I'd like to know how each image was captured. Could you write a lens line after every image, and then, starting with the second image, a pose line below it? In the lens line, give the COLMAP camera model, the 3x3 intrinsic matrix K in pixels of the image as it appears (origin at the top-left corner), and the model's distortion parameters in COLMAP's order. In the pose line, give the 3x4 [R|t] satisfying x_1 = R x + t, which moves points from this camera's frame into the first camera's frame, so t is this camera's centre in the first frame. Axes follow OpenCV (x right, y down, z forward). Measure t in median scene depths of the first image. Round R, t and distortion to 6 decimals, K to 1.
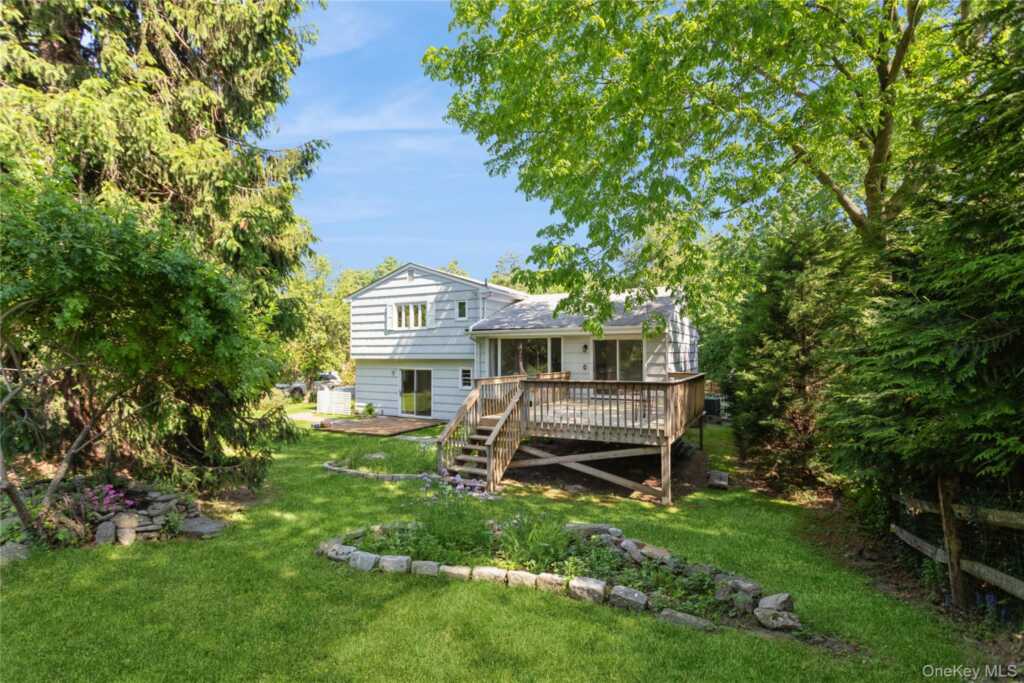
lens RADIAL K [[484.6, 0, 511.0], [0, 484.6, 345.6], [0, 0, 1]] dist [0.002943, 0.005437]
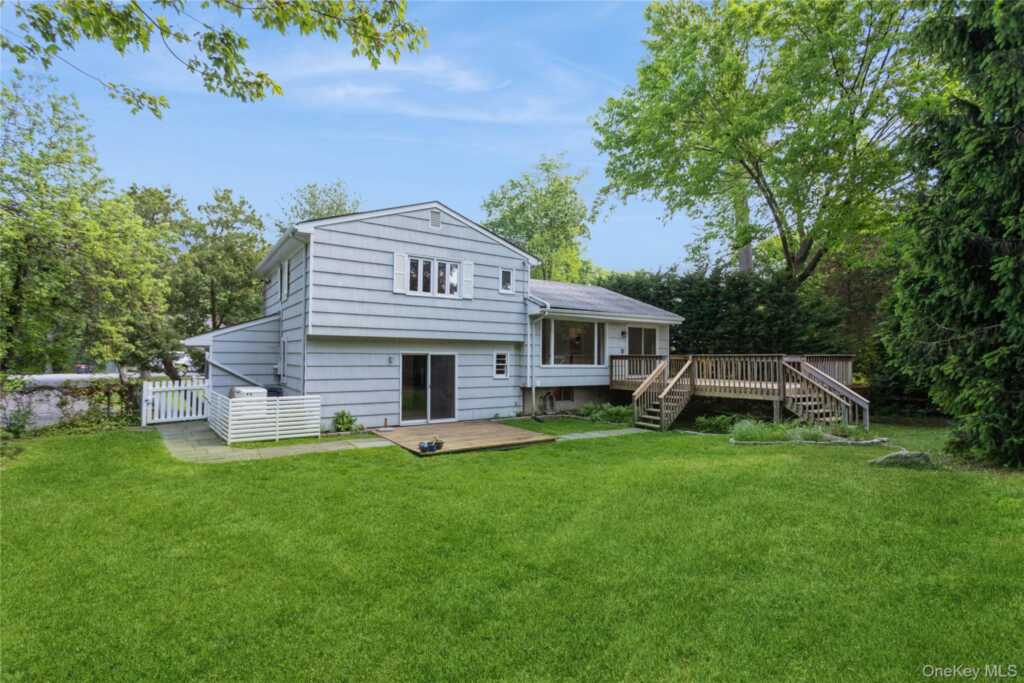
lens RADIAL K [[484.6, 0, 511.0], [0, 484.6, 345.6], [0, 0, 1]] dist [0.002943, 0.005437]
pose [[0.488082, 0.024710, 0.872448, -0.758348], [-0.021206, 0.999640, -0.016448, 0.046611], [-0.872540, -0.010473, 0.488430, 0.570331]]
